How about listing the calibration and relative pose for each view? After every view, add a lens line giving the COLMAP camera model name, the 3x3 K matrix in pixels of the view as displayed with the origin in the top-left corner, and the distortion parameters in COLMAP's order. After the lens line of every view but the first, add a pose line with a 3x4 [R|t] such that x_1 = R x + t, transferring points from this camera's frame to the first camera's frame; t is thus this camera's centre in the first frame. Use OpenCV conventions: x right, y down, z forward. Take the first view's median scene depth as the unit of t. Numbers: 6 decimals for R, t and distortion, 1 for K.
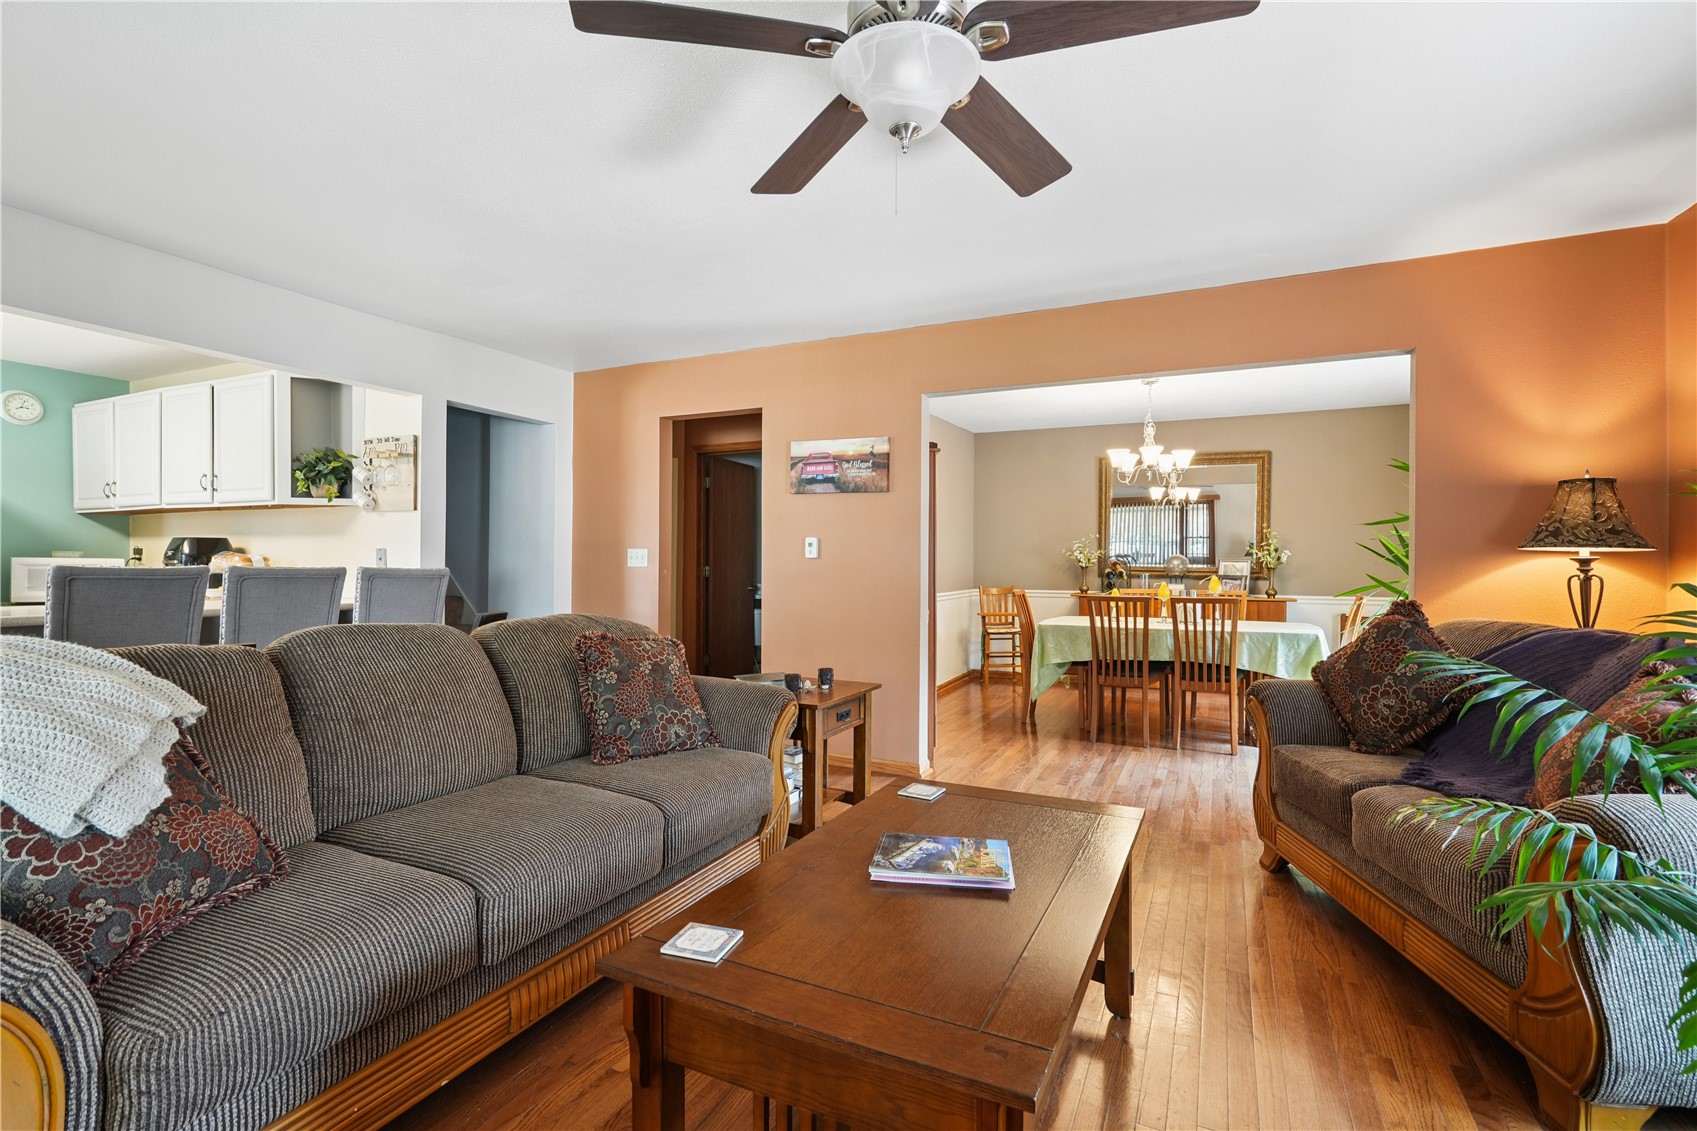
lens RADIAL K [[770.2, 0, 852.8], [0, 770.2, 572.0], [0, 0, 1]] dist [0.000874, 0.001219]
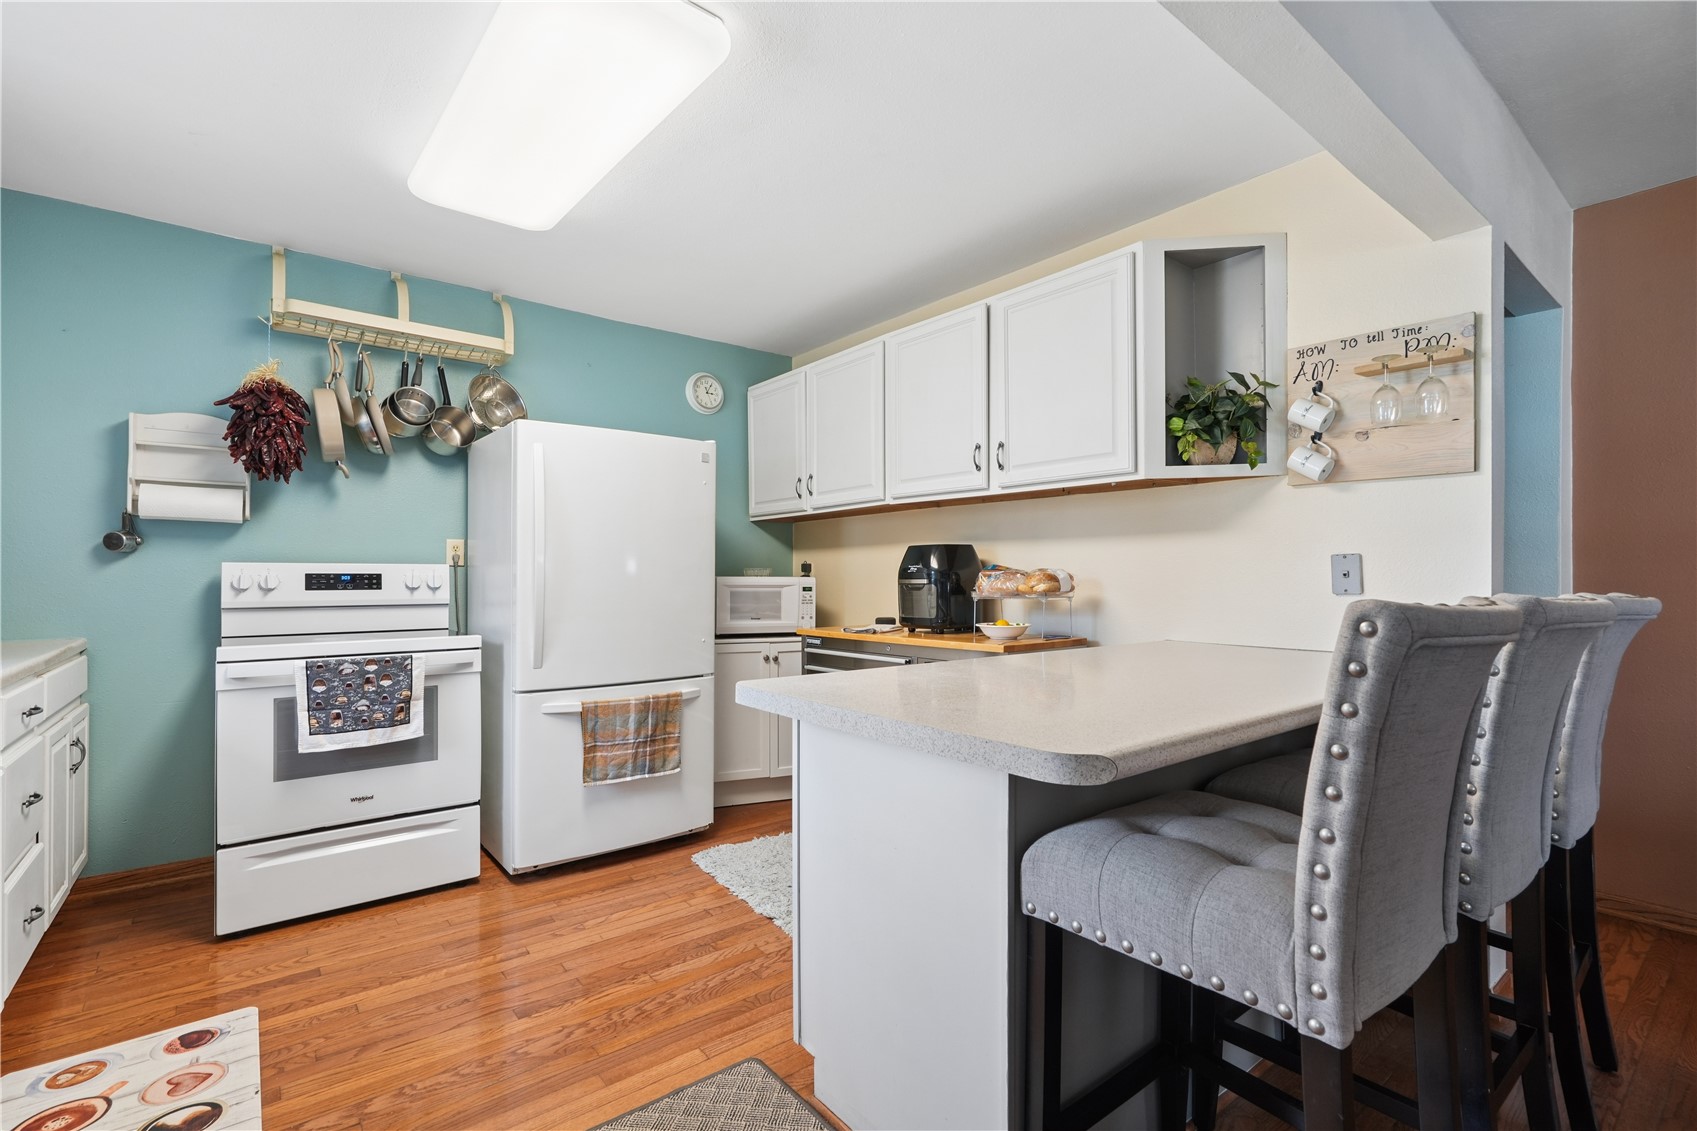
lens RADIAL K [[770.2, 0, 844.8], [0, 770.2, 572.3], [0, 0, 1]] dist [0.000874, 0.001219]
pose [[0.896309, -0.008603, -0.443347, -0.885809], [0.001017, 0.999849, -0.017346, -0.013988], [0.443429, 0.015097, 0.896182, 0.512460]]
